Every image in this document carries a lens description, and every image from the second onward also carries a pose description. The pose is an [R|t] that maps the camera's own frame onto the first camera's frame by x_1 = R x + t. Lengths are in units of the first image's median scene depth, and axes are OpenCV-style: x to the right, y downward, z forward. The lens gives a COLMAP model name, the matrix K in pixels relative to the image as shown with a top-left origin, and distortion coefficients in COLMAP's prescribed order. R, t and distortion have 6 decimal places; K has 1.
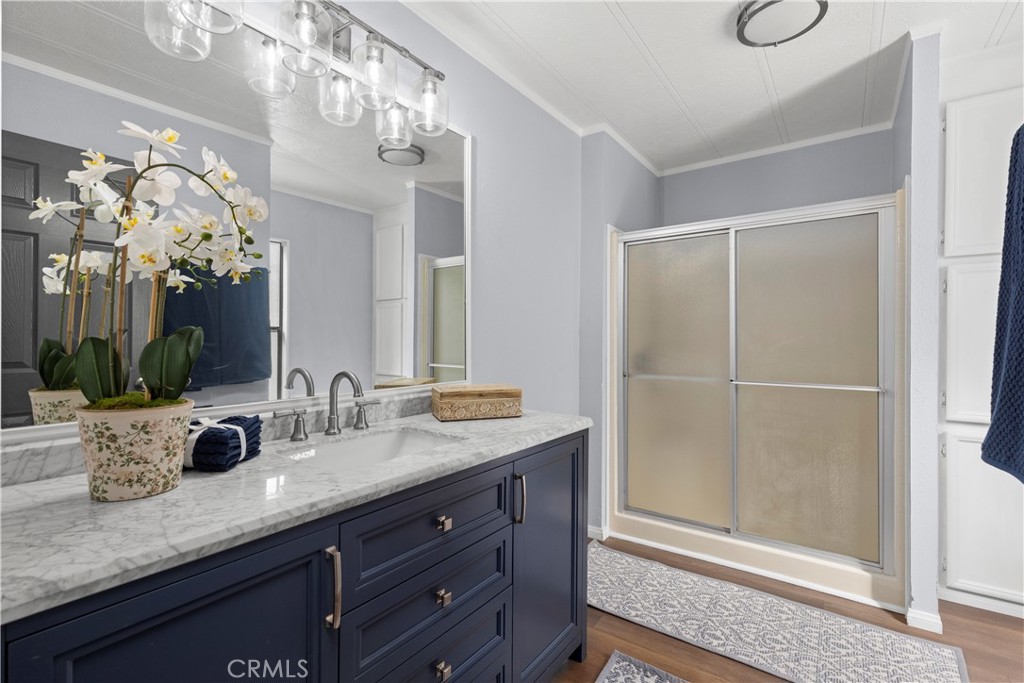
lens RADIAL K [[458.3, 0, 512.8], [0, 458.3, 342.3], [0, 0, 1]] dist [0.008098, -0.001471]
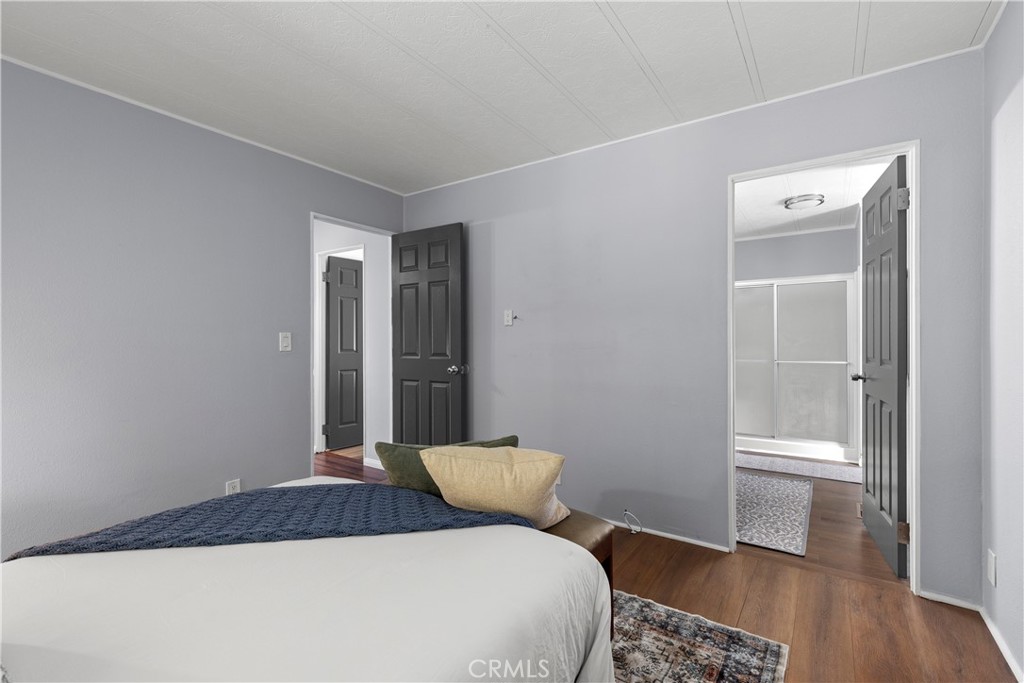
lens RADIAL K [[458.3, 0, 511.4], [0, 458.3, 341.0], [0, 0, 1]] dist [0.008098, -0.001471]
pose [[0.999793, -0.010948, 0.017163, -0.712737], [0.010840, 0.999921, 0.006350, -0.027929], [-0.017231, -0.006162, 0.999833, -0.987010]]
